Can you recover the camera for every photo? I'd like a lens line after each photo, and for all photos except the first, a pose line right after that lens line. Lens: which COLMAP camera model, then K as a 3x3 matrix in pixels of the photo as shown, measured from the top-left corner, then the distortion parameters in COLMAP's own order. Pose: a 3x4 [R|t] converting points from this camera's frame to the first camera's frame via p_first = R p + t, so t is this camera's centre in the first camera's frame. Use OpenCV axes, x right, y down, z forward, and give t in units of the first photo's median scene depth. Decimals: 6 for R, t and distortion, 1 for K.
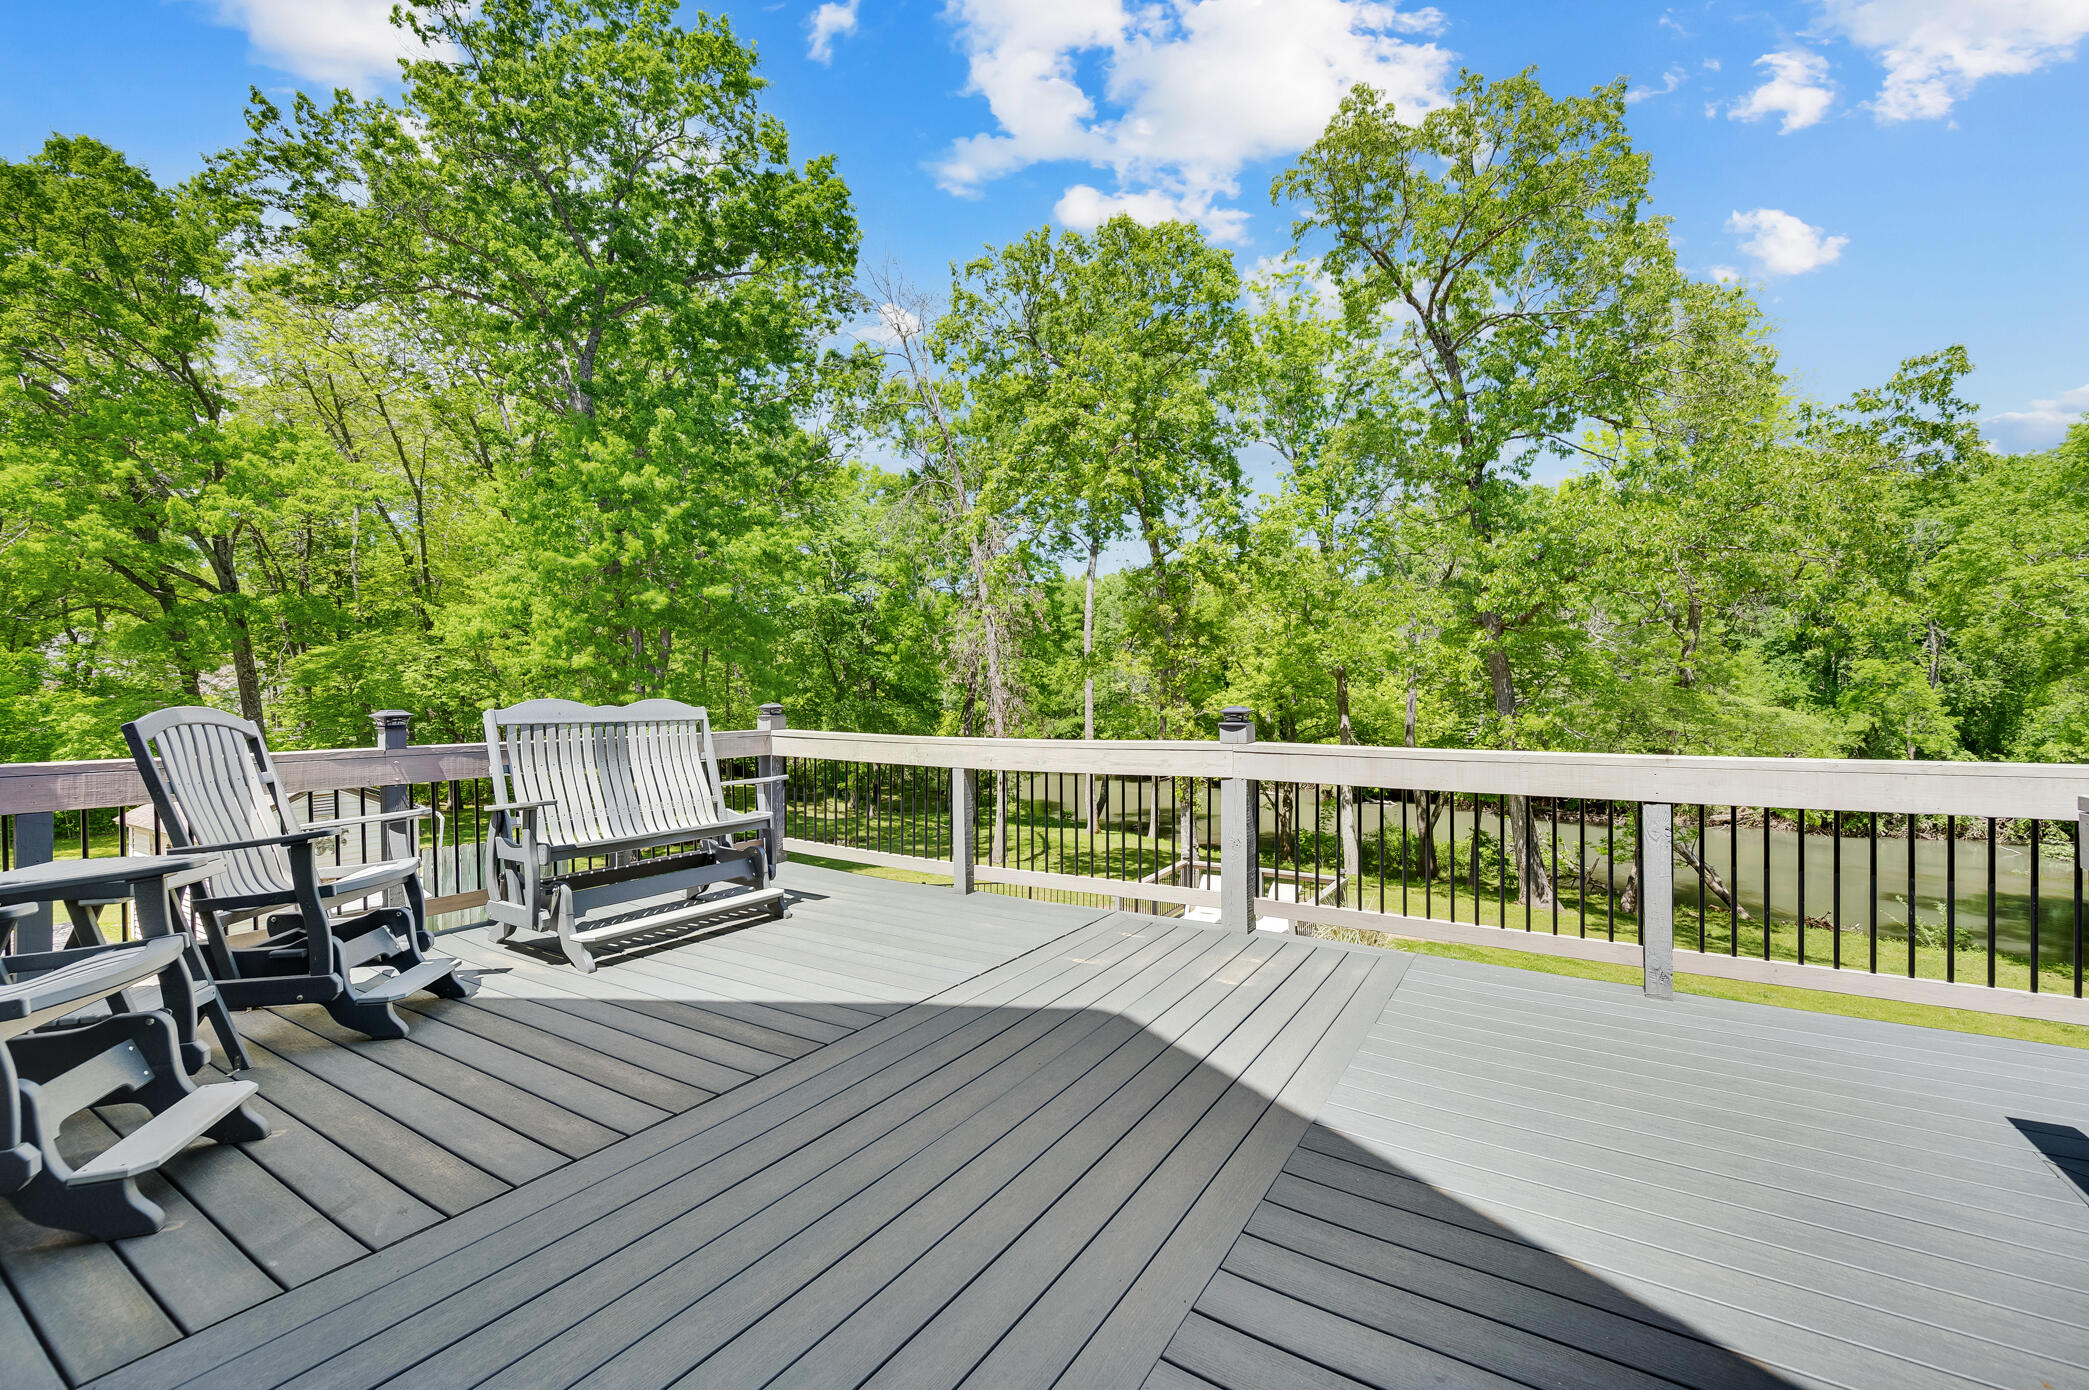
lens RADIAL K [[861.3, 0, 1044.5], [0, 861.3, 695.0], [0, 0, 1]] dist [0.000480, -0.000042]
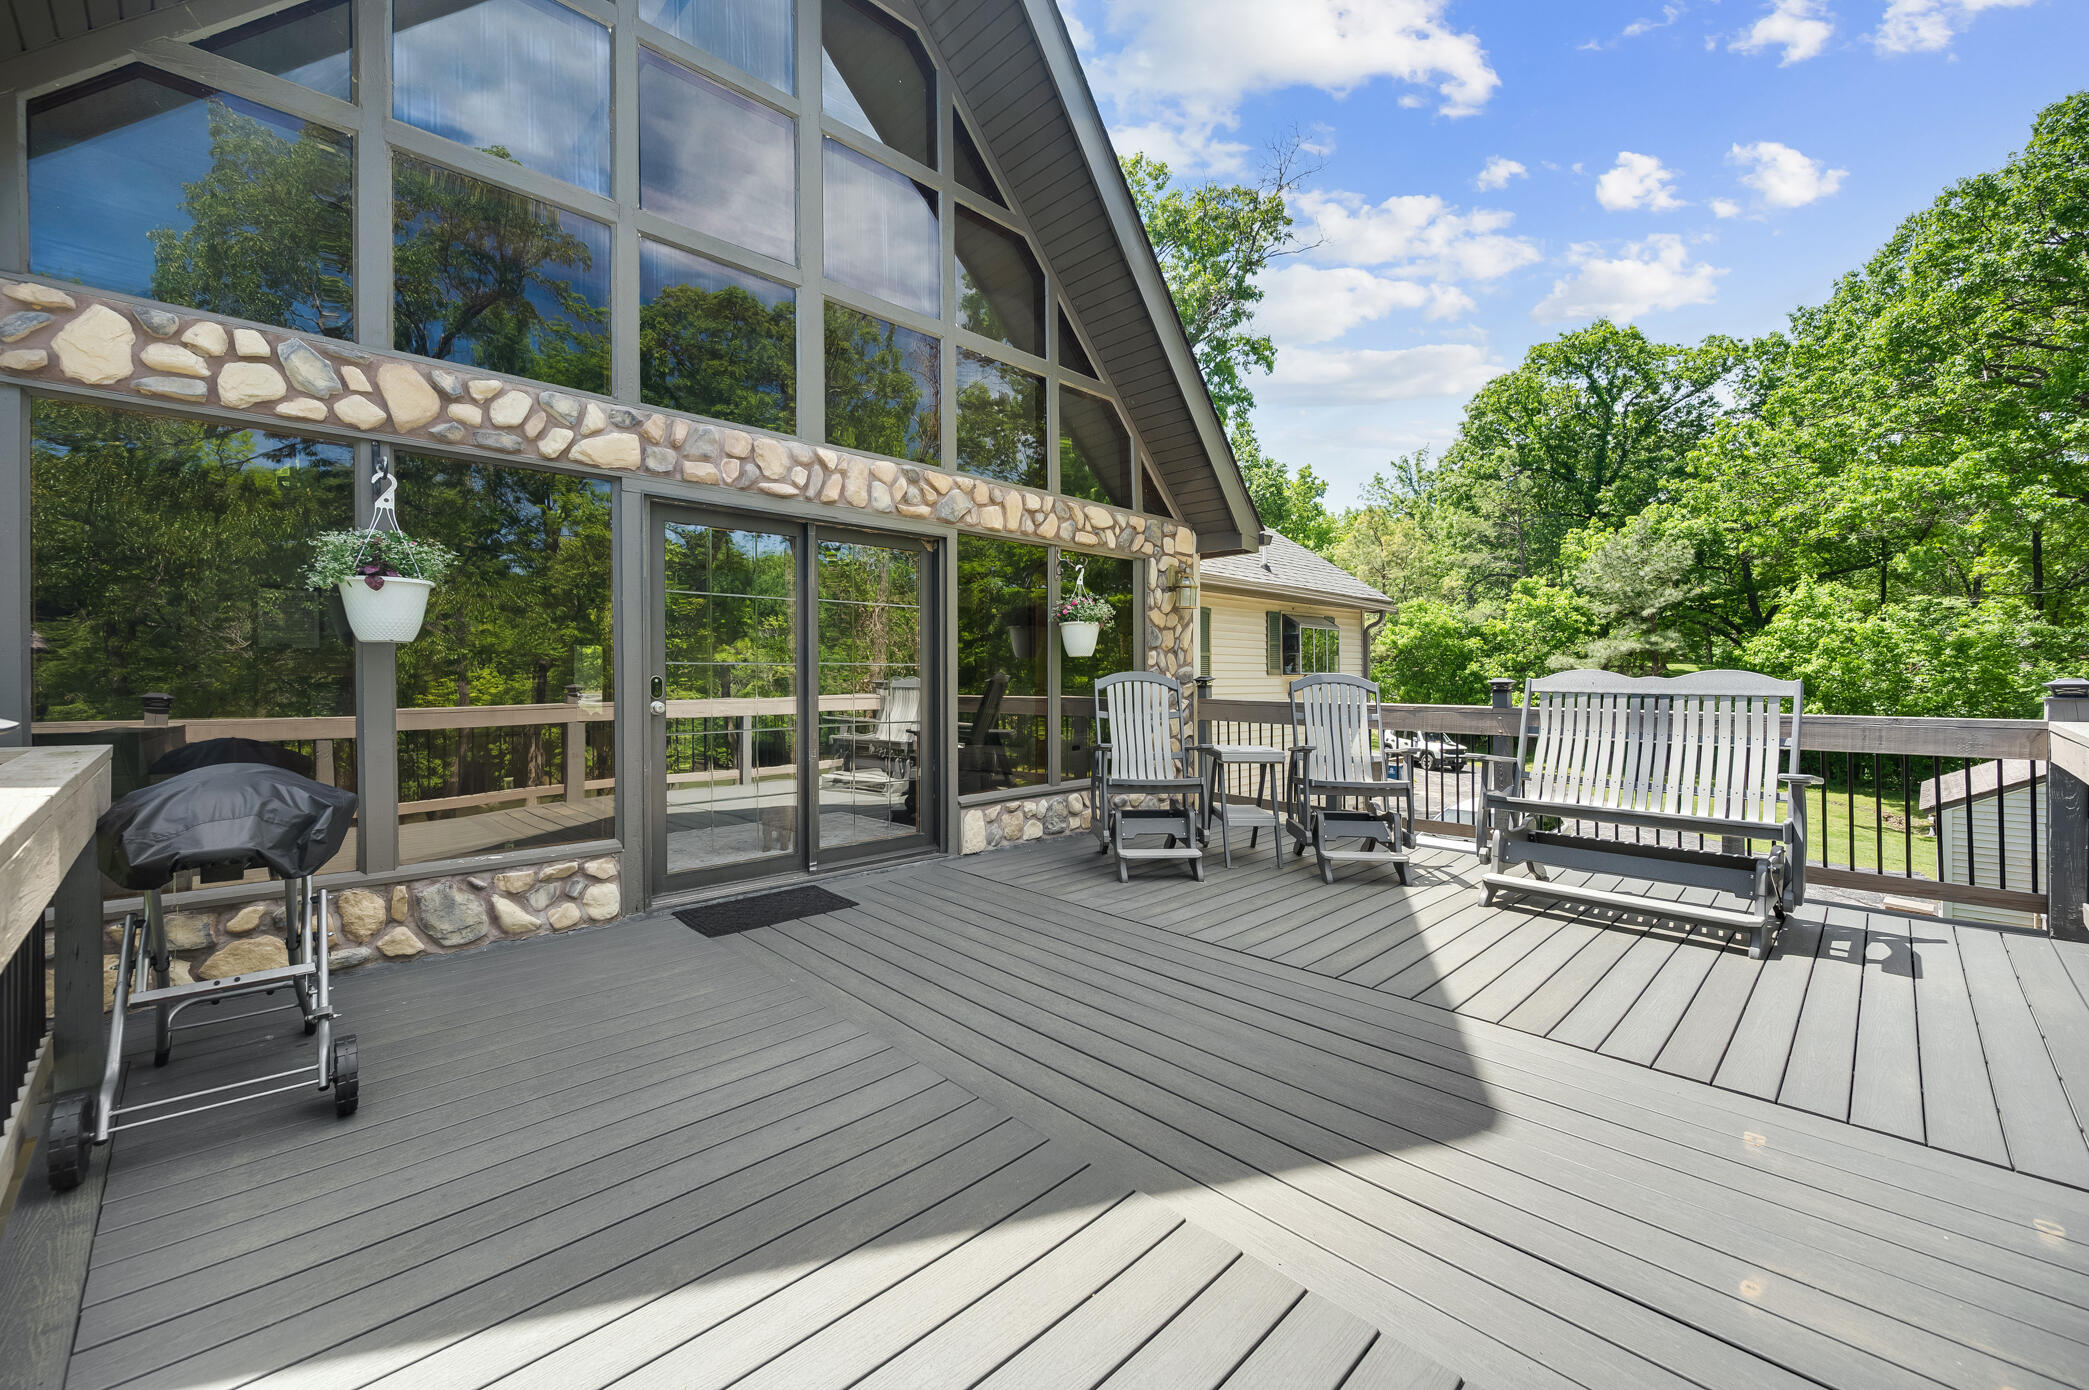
lens RADIAL K [[821.7, 0, 1047.9], [0, 821.7, 680.8], [0, 0, 1]] dist [0.000277, -0.000246]
pose [[-0.242166, 0.014561, -0.970126, 0.805588], [0.005340, 0.999892, 0.013675, -0.000143], [0.970220, -0.001869, -0.242217, 0.823167]]
